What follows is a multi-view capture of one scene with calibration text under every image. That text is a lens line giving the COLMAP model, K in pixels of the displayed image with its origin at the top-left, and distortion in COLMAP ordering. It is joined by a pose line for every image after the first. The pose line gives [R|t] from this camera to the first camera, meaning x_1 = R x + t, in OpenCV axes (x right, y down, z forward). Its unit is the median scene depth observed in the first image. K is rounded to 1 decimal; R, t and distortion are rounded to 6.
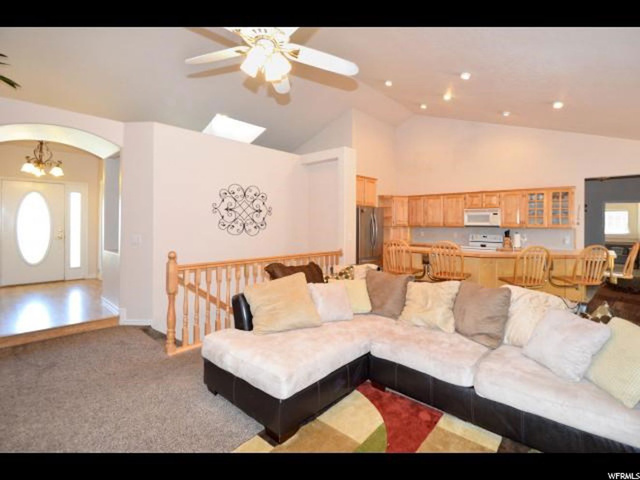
lens RADIAL K [[308.3, 0, 345.3], [0, 308.3, 224.2], [0, 0, 1]] dist [0.001202, -0.000118]
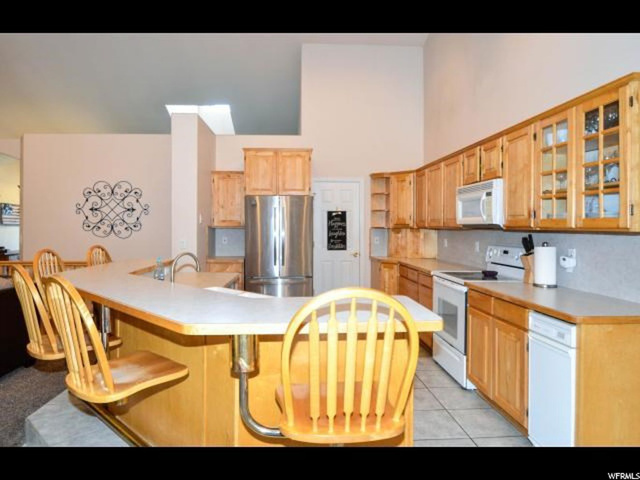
lens RADIAL K [[388.3, 0, 316.5], [0, 388.3, 235.7], [0, 0, 1]] dist [-0.006737, 0.002128]
pose [[0.696159, 0.009890, -0.717819, 0.761668], [0.003704, 0.999842, 0.017368, 0.011376], [0.717878, -0.014750, 0.696013, 0.549732]]
